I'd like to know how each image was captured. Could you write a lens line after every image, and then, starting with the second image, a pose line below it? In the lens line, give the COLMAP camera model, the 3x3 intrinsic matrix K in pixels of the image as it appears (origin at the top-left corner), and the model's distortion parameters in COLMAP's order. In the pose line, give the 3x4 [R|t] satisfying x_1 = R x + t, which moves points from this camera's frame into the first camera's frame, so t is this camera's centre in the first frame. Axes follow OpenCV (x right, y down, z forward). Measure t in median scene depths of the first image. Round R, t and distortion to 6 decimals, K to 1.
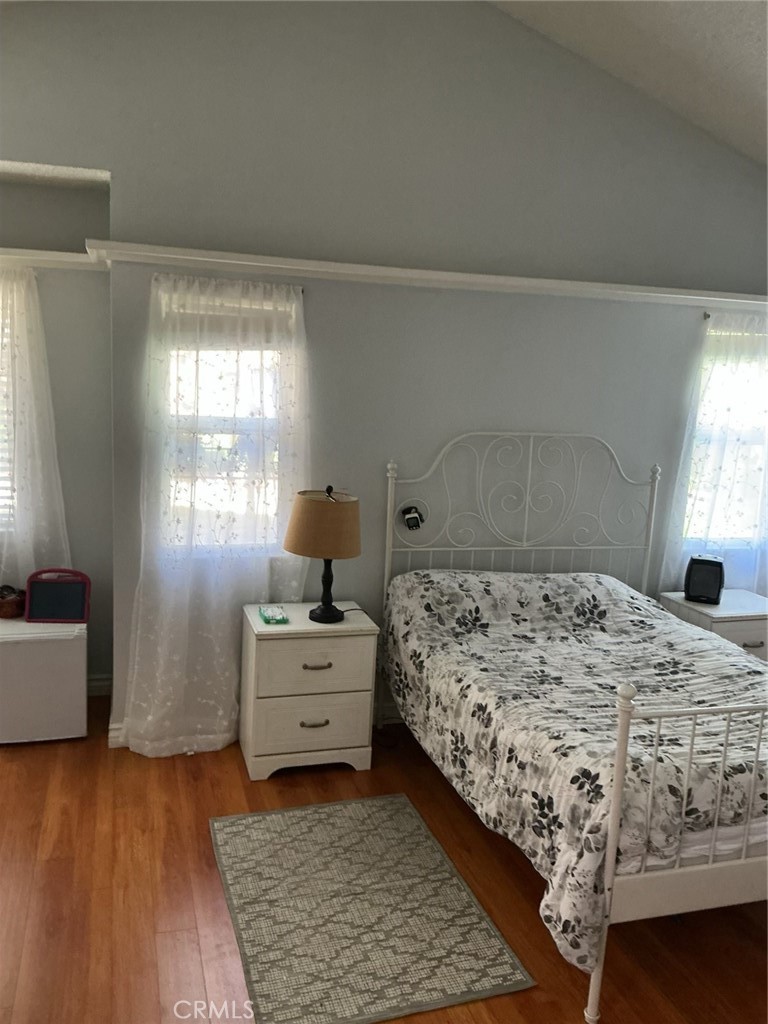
lens RADIAL K [[858.4, 0, 382.2], [0, 858.4, 503.1], [0, 0, 1]] dist [0.137749, -0.286833]
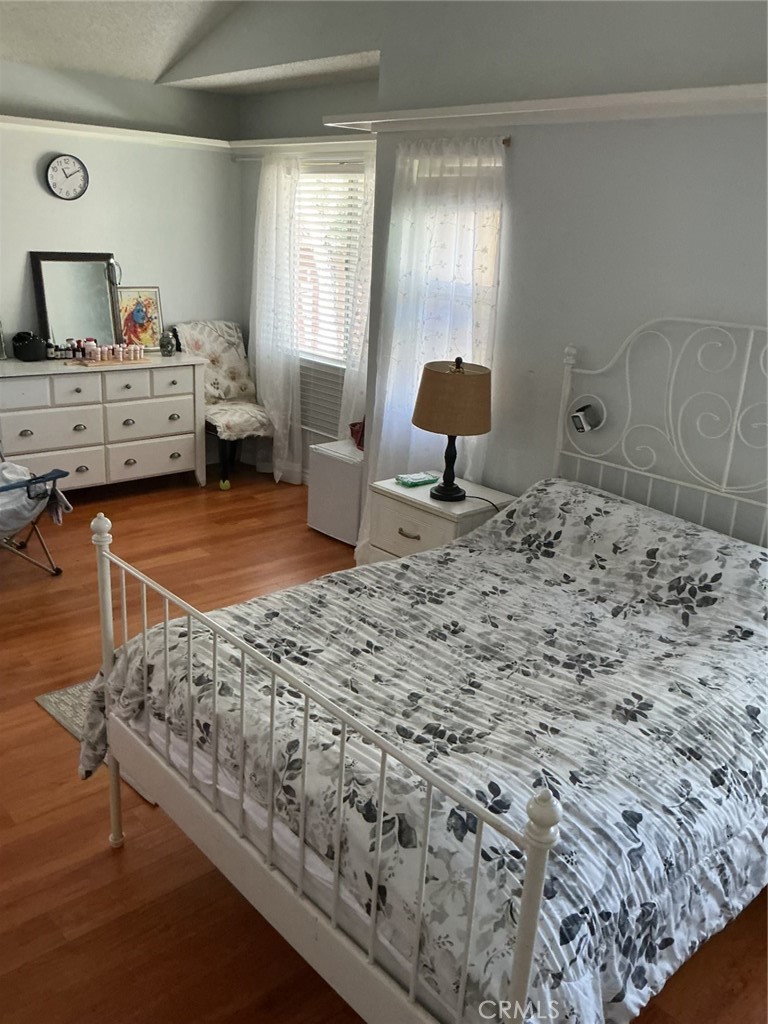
lens RADIAL K [[858.4, 0, 382.8], [0, 858.4, 508.9], [0, 0, 1]] dist [0.137749, -0.286833]
pose [[0.429158, 0.250943, -0.867670, 0.755284], [-0.177442, 0.965335, 0.191425, -0.025004], [0.885628, 0.071810, 0.458809, 0.502507]]
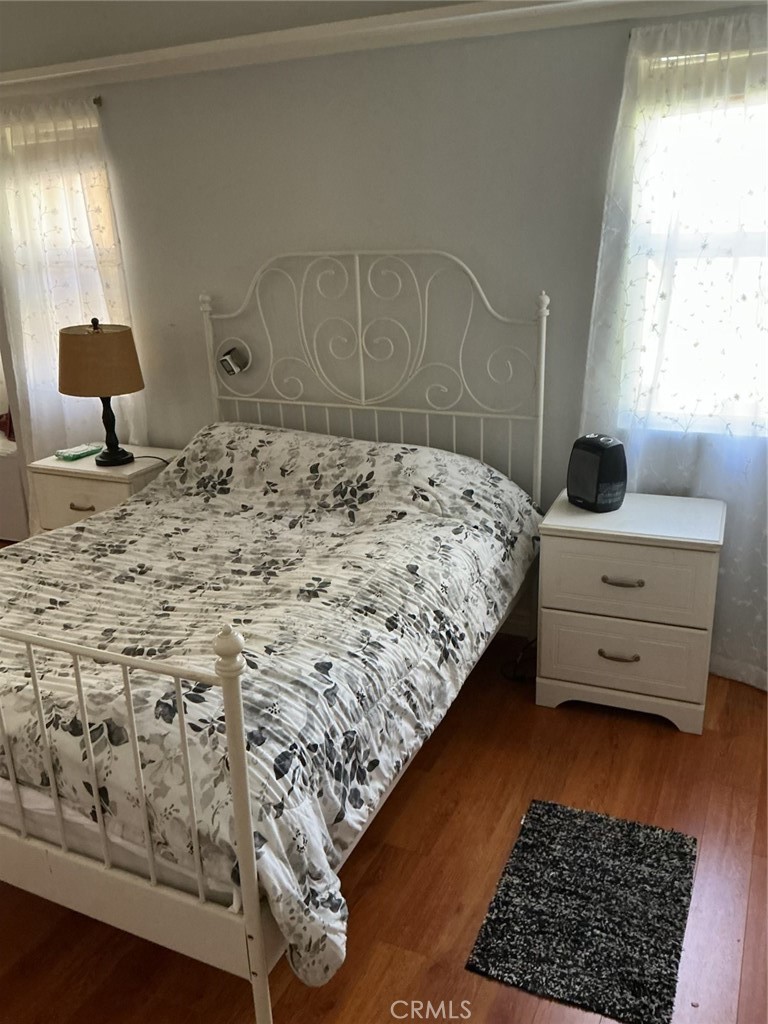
lens RADIAL K [[858.4, 0, 388.3], [0, 858.4, 506.6], [0, 0, 1]] dist [0.137749, -0.286833]
pose [[0.744636, 0.135300, -0.653614, 0.804446], [-0.037380, 0.986156, 0.161552, 0.016664], [0.666424, -0.095866, 0.739384, 0.496221]]
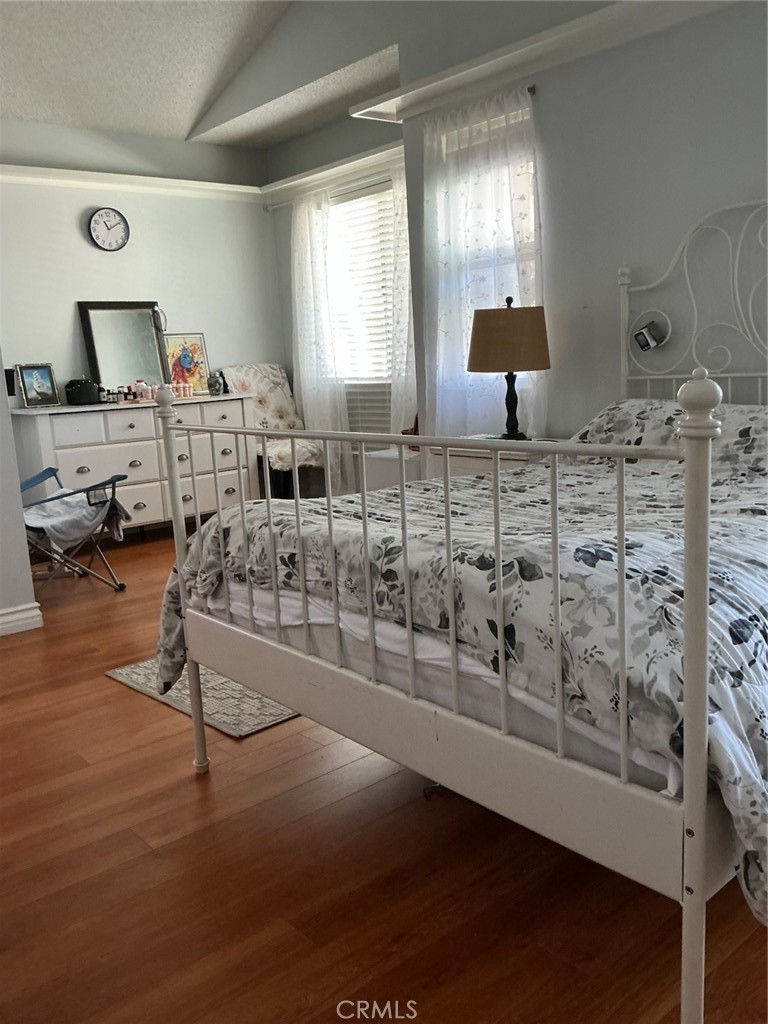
lens RADIAL K [[858.4, 0, 381.5], [0, 858.4, 507.5], [0, 0, 1]] dist [0.137749, -0.286833]
pose [[0.395304, 0.083311, -0.914765, 0.743804], [-0.071827, 0.995633, 0.059637, 0.157548], [0.915738, 0.042130, 0.399561, 0.511195]]
